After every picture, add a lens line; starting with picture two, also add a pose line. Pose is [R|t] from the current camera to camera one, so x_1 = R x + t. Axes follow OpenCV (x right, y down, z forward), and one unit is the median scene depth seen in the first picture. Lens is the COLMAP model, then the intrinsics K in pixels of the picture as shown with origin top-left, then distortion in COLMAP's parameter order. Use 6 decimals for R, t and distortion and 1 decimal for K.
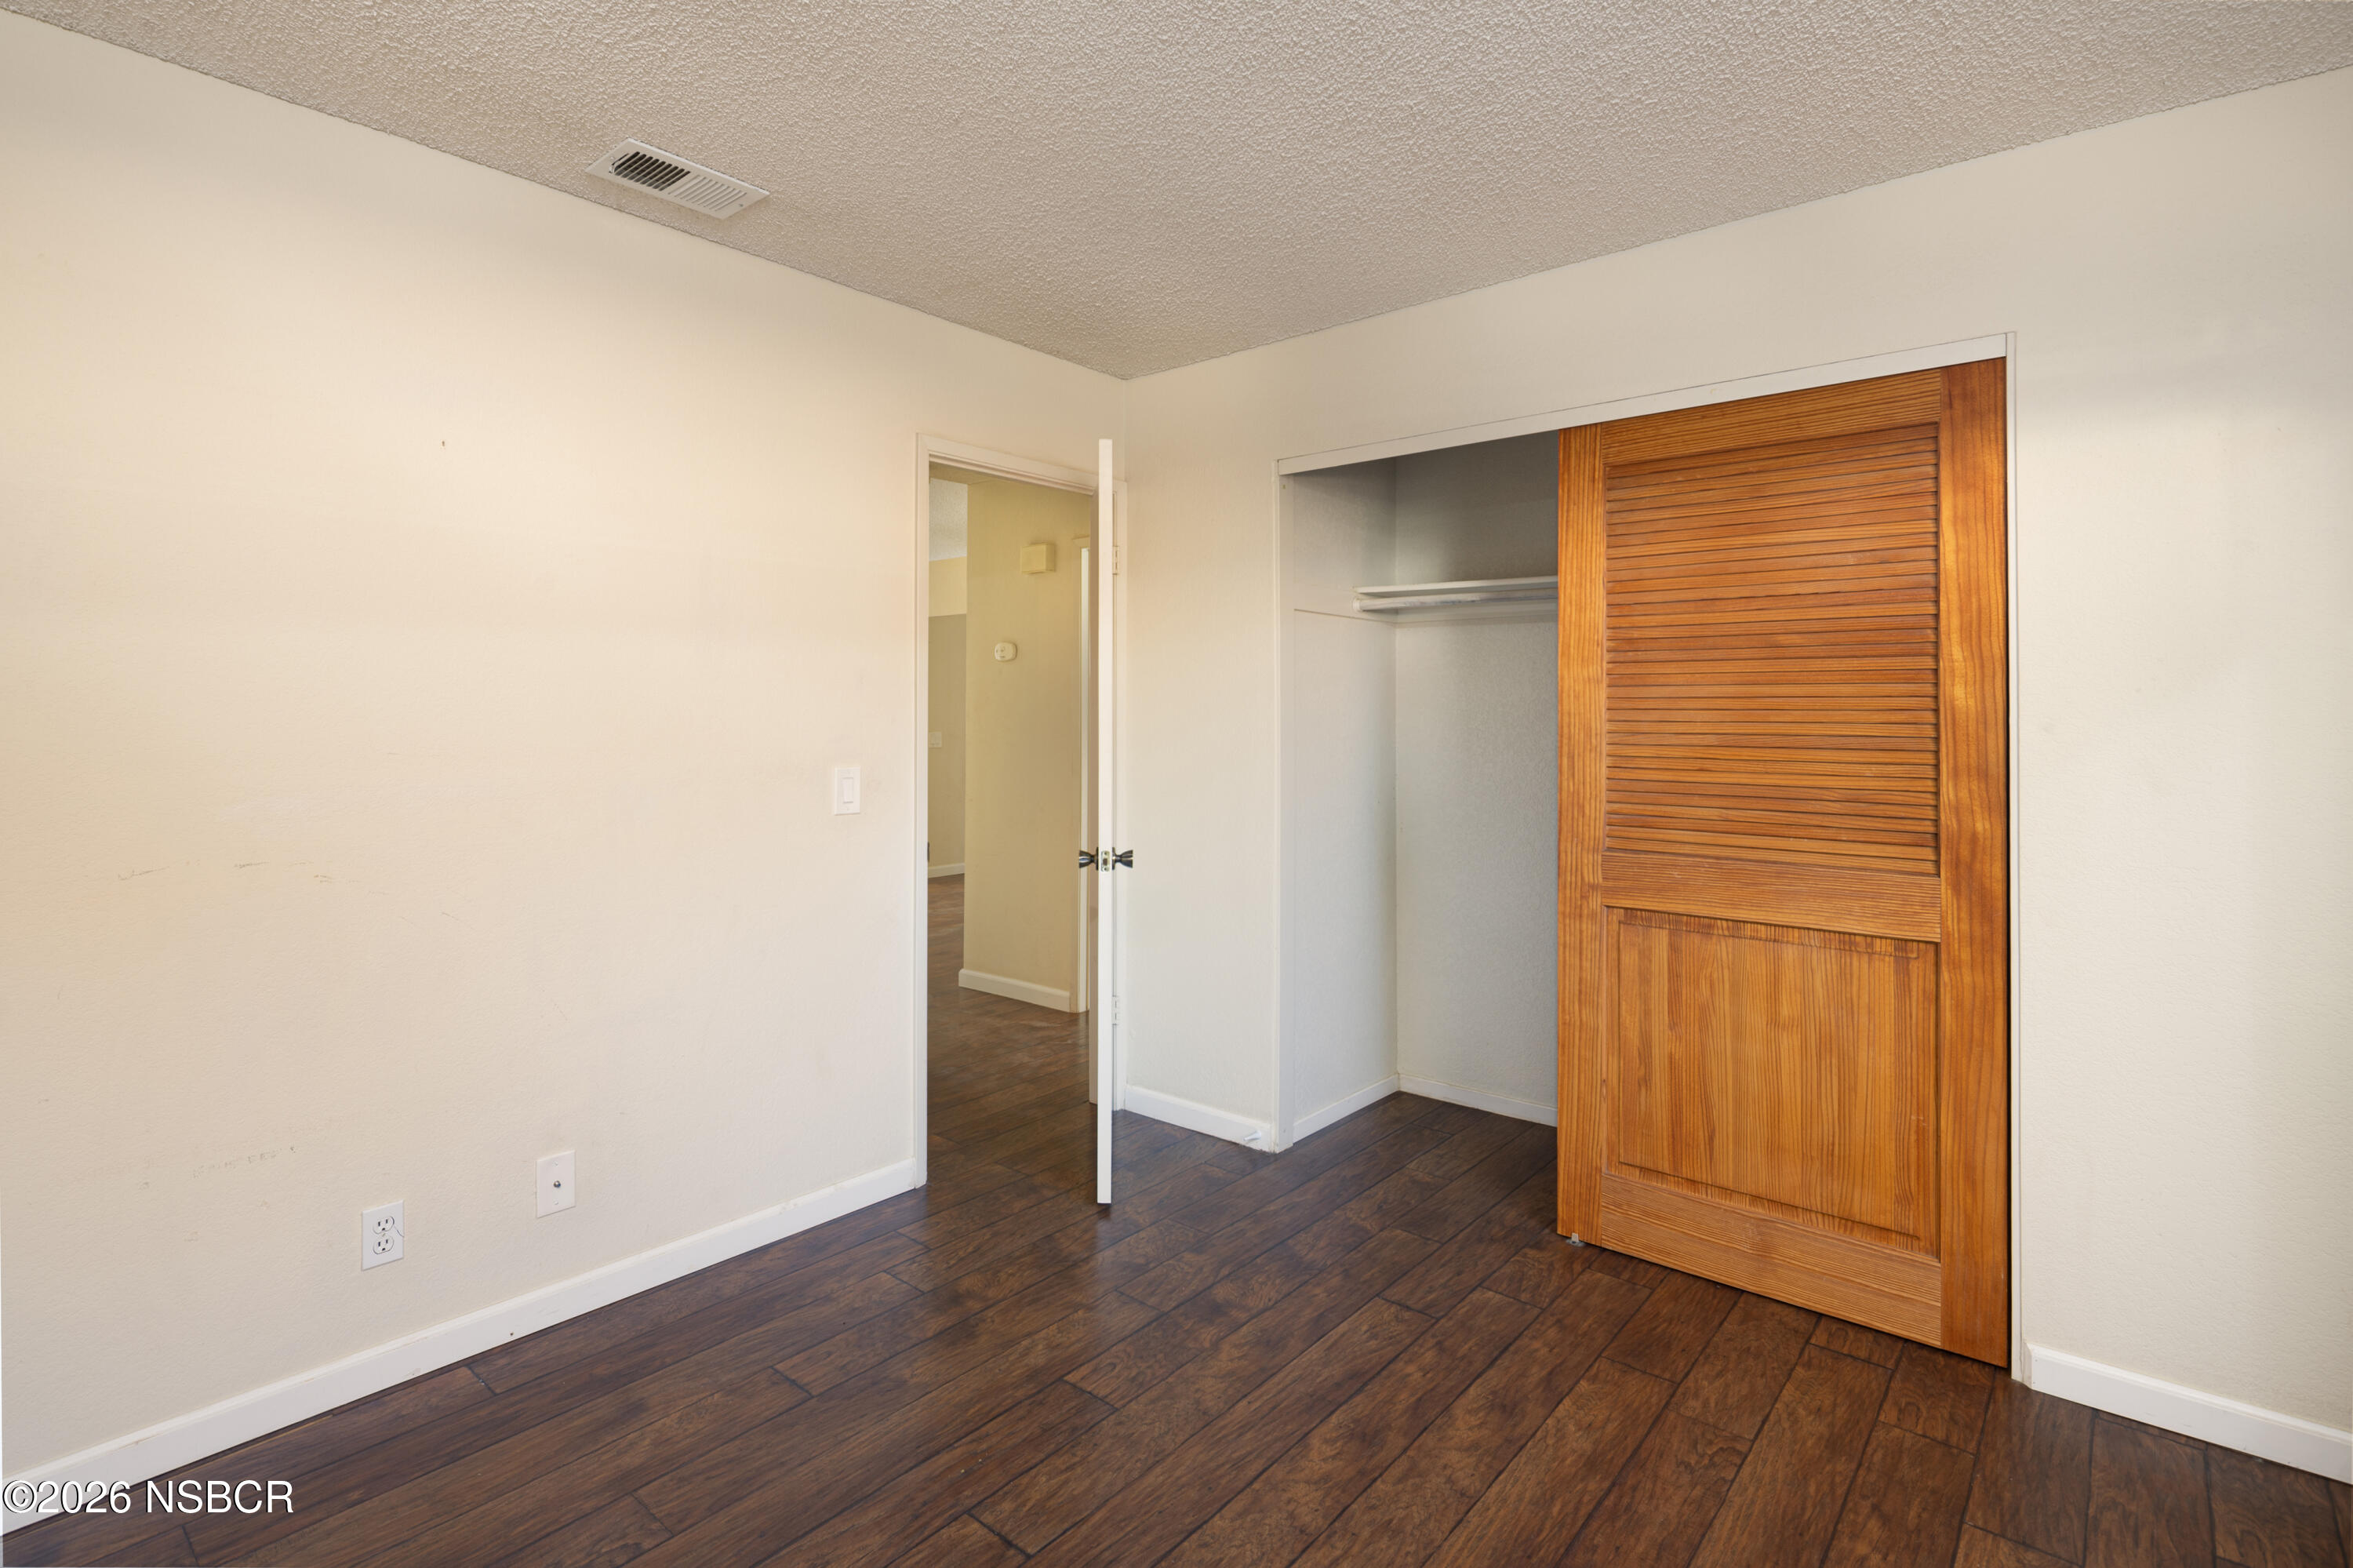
lens RADIAL K [[1157.9, 0, 1158.5], [0, 1157.9, 709.2], [0, 0, 1]] dist [0.001495, -0.003248]
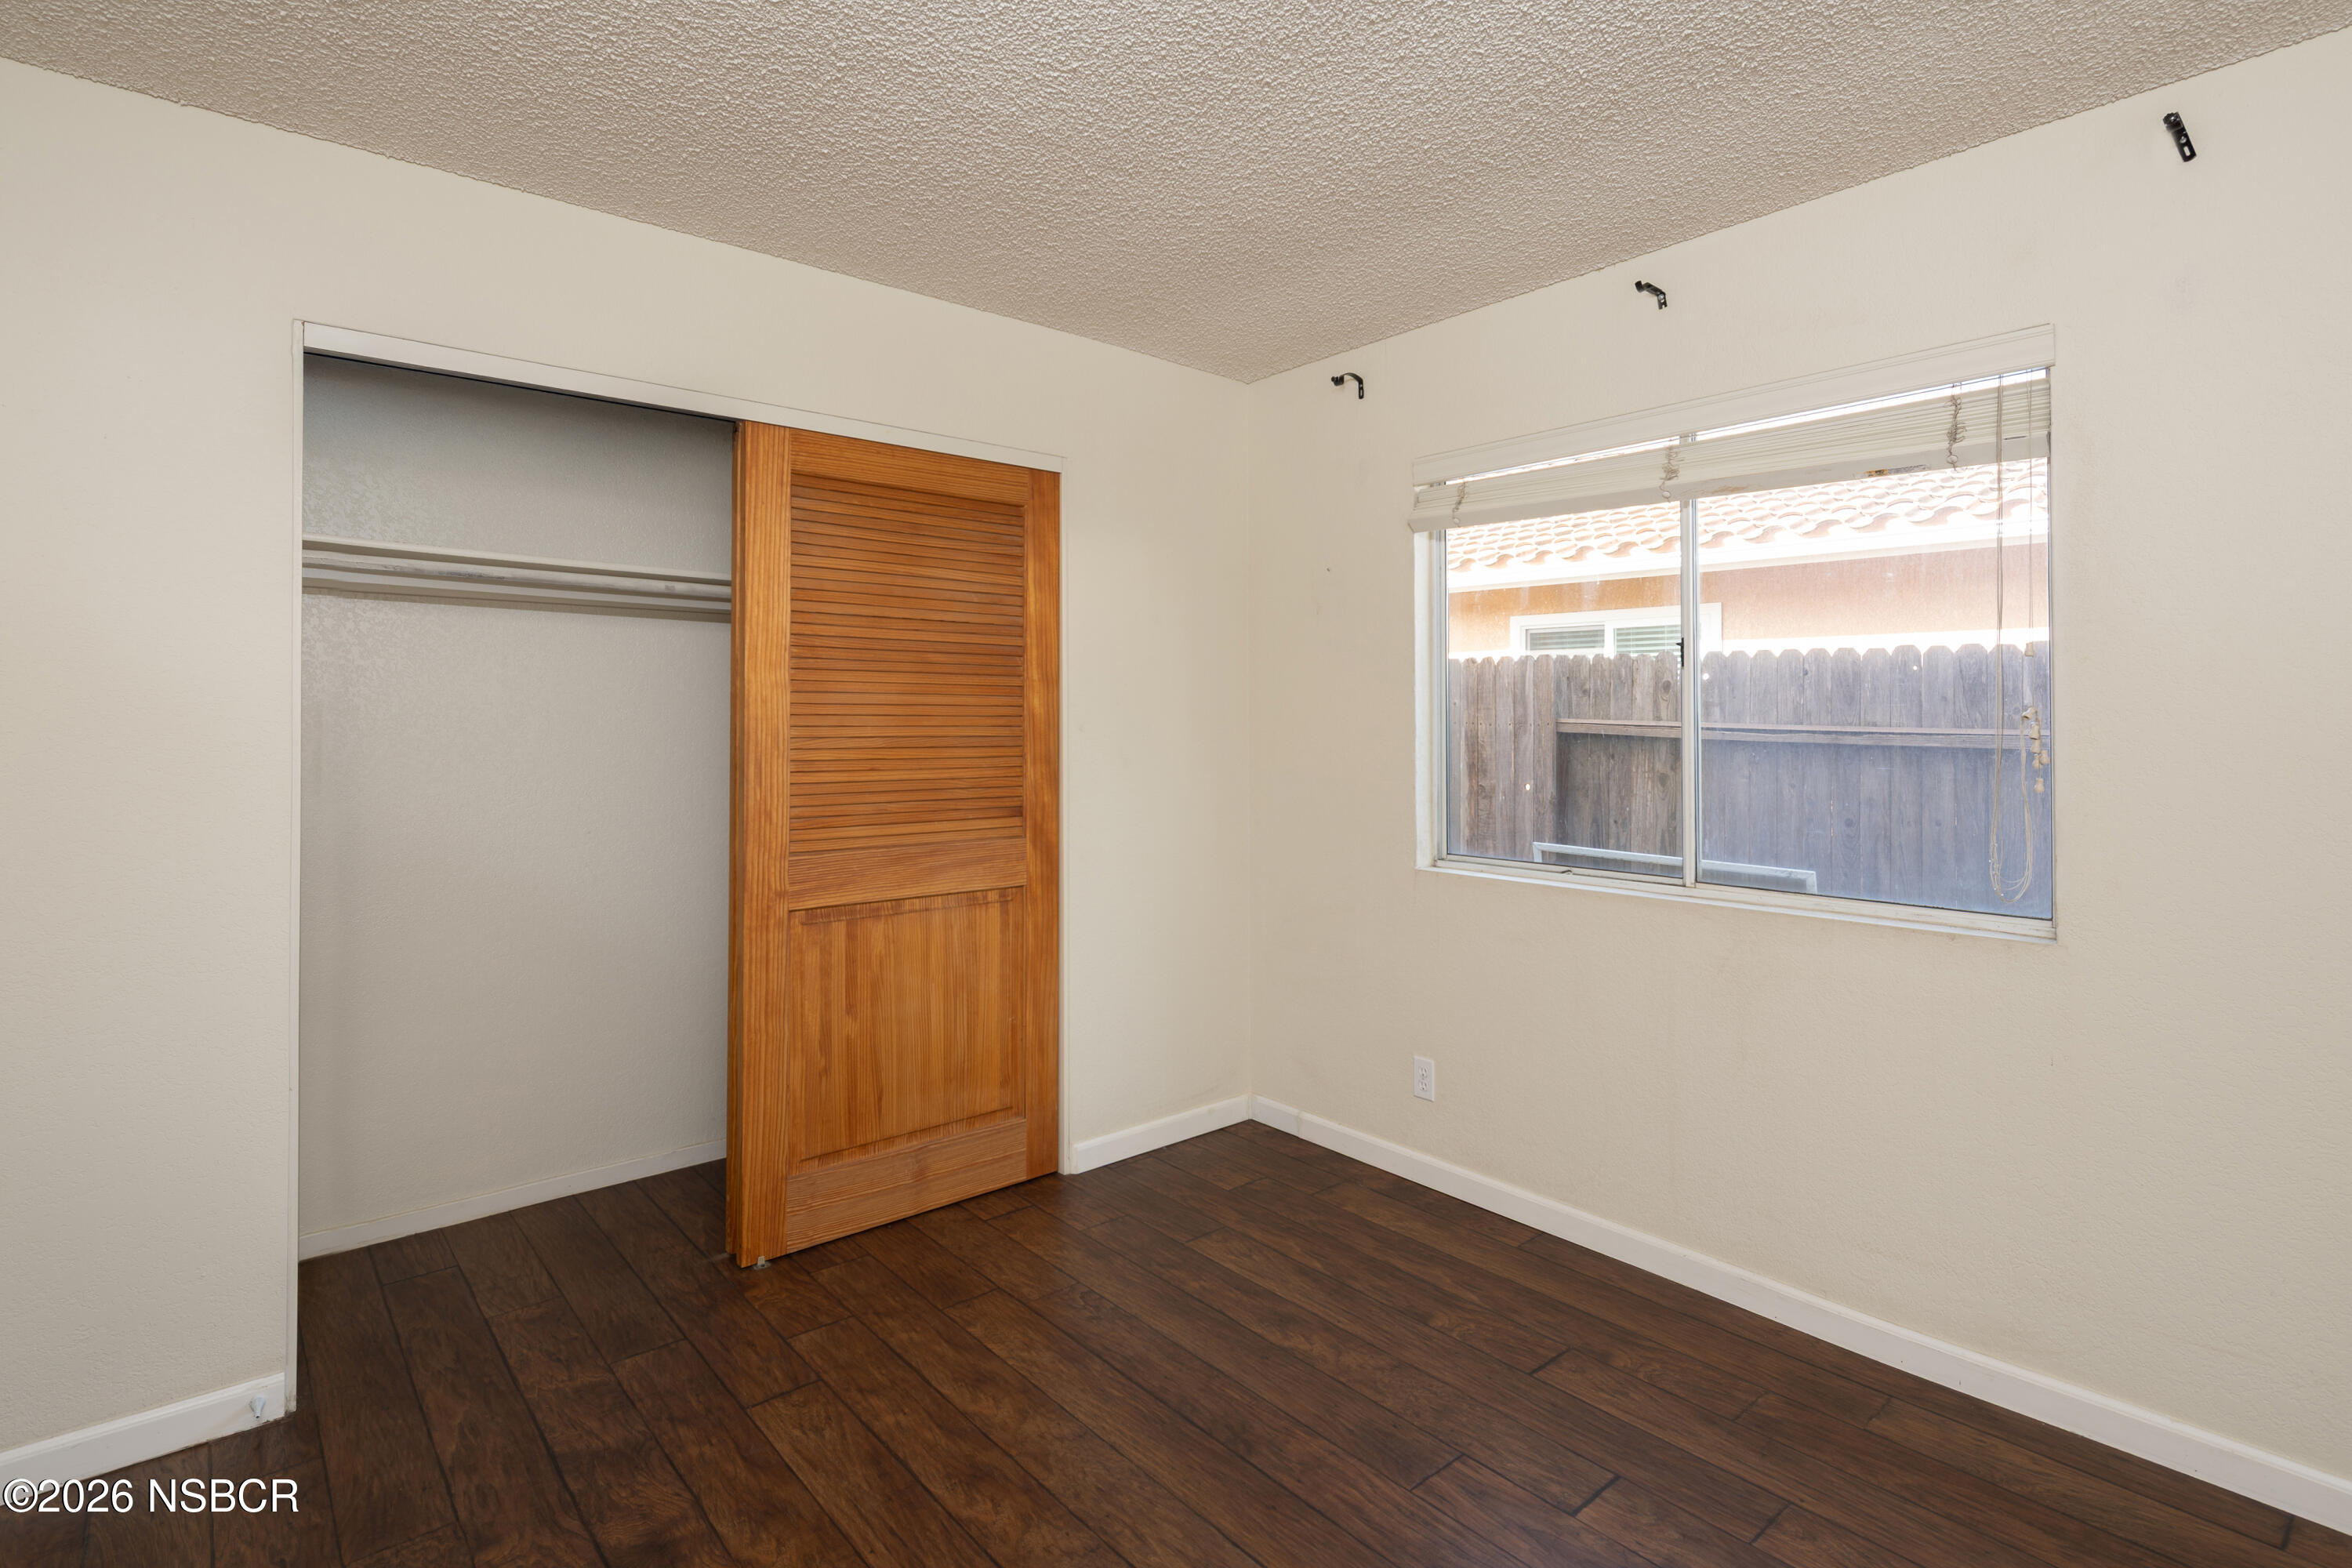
lens RADIAL K [[1157.4, 0, 1192.2], [0, 1157.4, 711.4], [0, 0, 1]] dist [0.001495, -0.003248]
pose [[0.143864, 0.004478, 0.989587, -0.613810], [-0.002425, 0.999988, -0.004172, 0.000605], [-0.989595, -0.001800, 0.143873, 0.566600]]
